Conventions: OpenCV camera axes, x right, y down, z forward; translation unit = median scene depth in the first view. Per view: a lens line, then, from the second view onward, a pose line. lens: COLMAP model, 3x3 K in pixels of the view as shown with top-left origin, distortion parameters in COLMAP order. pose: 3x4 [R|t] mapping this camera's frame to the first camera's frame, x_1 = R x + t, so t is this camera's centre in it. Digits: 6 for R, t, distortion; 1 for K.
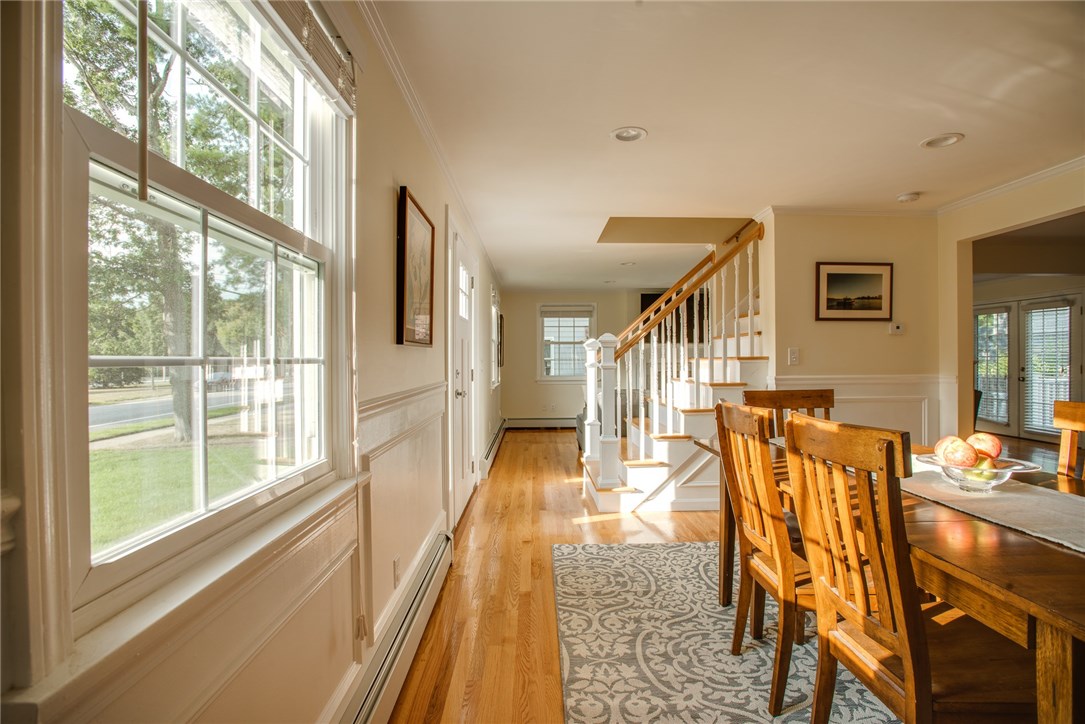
lens RADIAL K [[525.8, 0, 538.3], [0, 525.8, 364.2], [0, 0, 1]] dist [-0.039603, 0.000553]
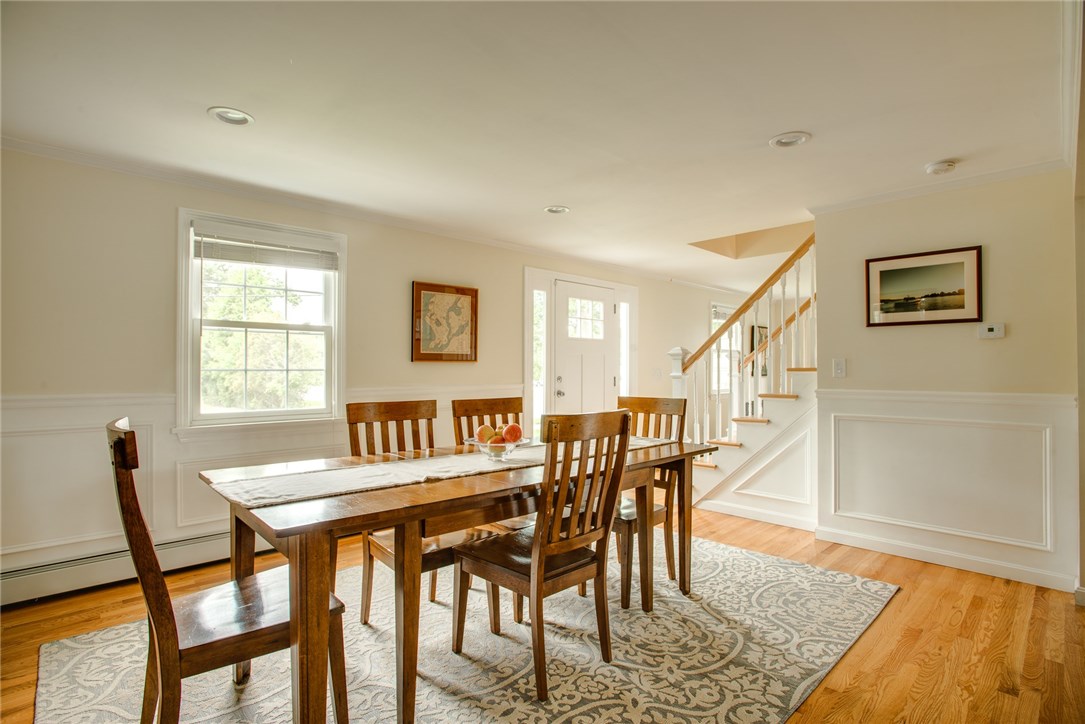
lens RADIAL K [[525.8, 0, 538.3], [0, 525.8, 364.2], [0, 0, 1]] dist [-0.039603, 0.000553]
pose [[0.682910, -0.001352, -0.730501, 0.790158], [-0.007313, 0.999936, -0.008687, -0.009428], [0.730466, 0.011275, 0.682856, 0.006180]]
